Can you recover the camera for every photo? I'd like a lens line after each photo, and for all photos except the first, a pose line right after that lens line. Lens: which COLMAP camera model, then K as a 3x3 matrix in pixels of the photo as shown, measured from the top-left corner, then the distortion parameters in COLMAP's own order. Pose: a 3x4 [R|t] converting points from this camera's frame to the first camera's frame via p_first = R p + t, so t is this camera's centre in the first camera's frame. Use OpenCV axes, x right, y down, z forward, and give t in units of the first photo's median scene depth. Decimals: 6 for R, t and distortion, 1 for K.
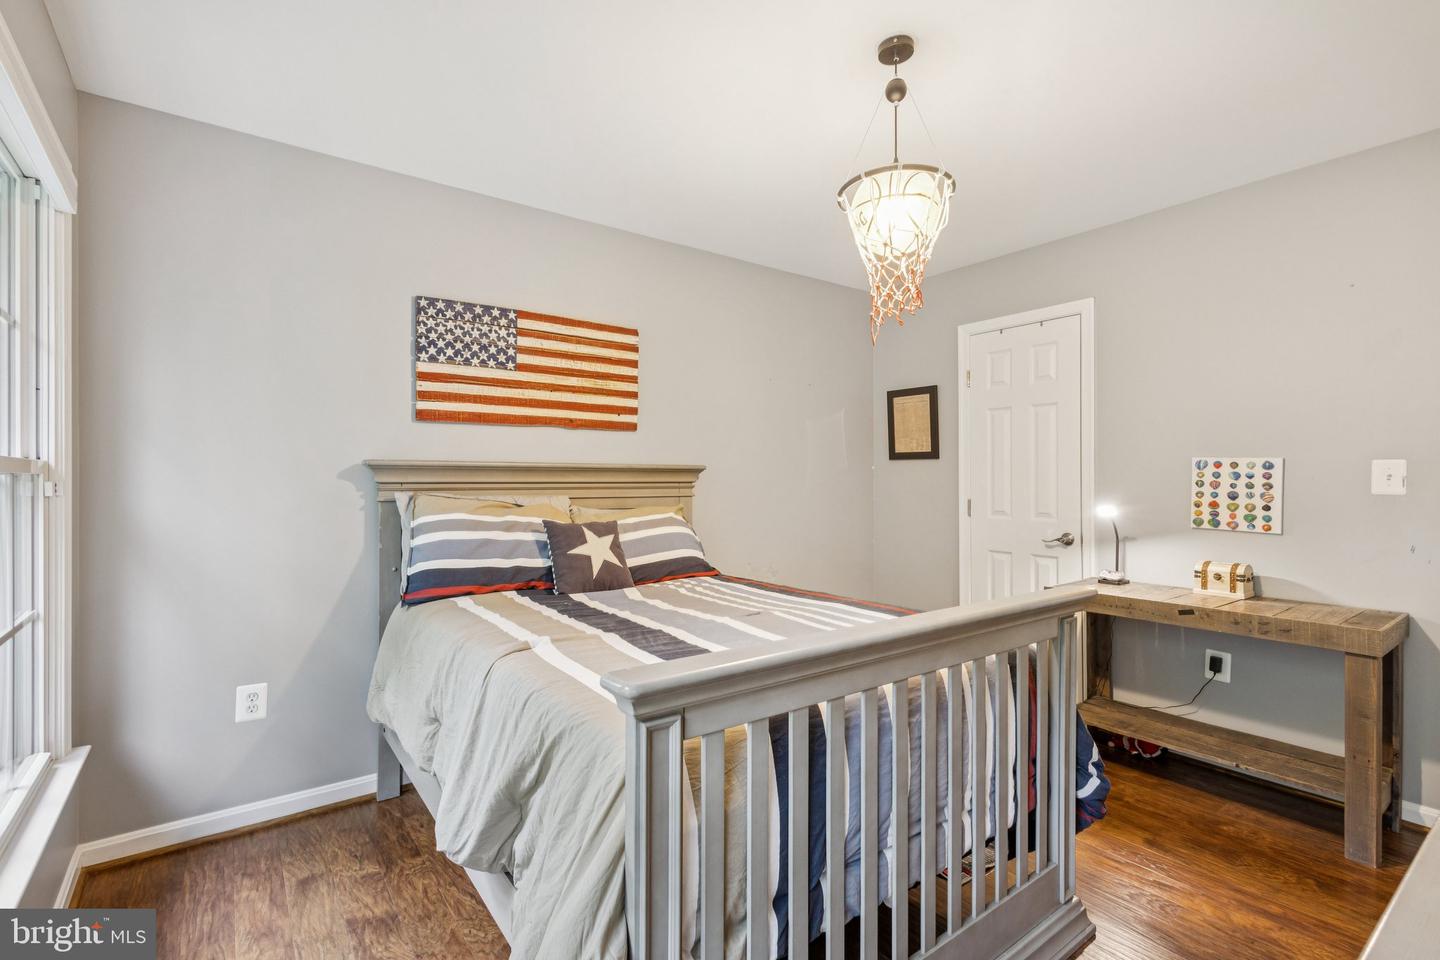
lens RADIAL K [[667.2, 0, 714.7], [0, 667.2, 478.4], [0, 0, 1]] dist [0.011176, 0.000257]
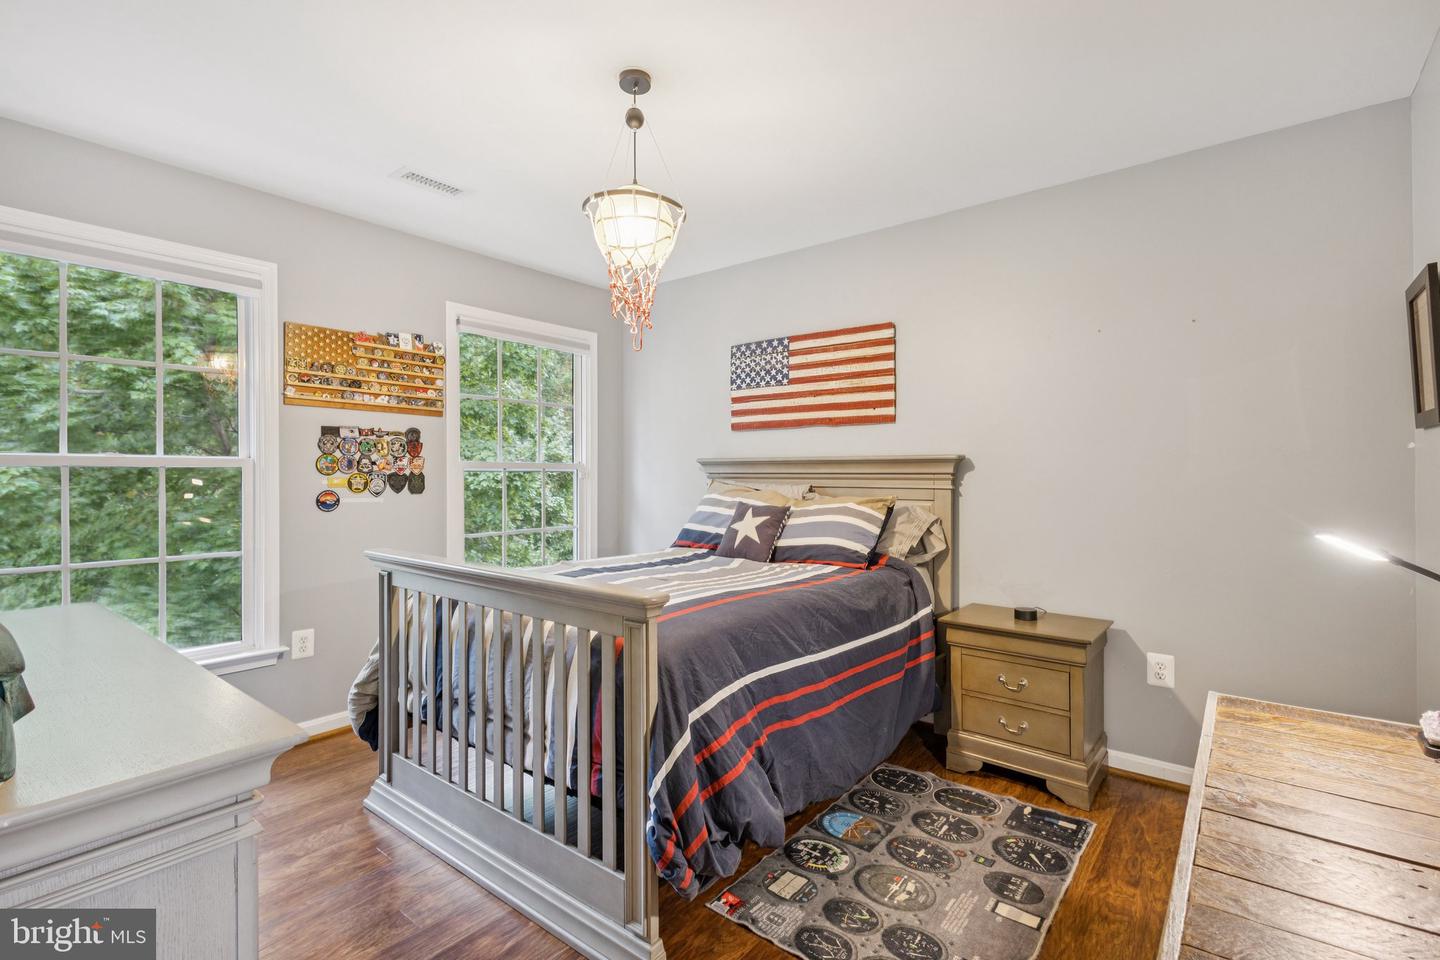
lens RADIAL K [[667.2, 0, 714.7], [0, 667.2, 478.4], [0, 0, 1]] dist [0.011176, 0.000257]
pose [[0.250947, 0.006648, -0.967978, 0.923719], [0.000469, 0.999975, 0.006989, 0.007180], [0.968001, -0.002208, 0.250938, 0.567467]]
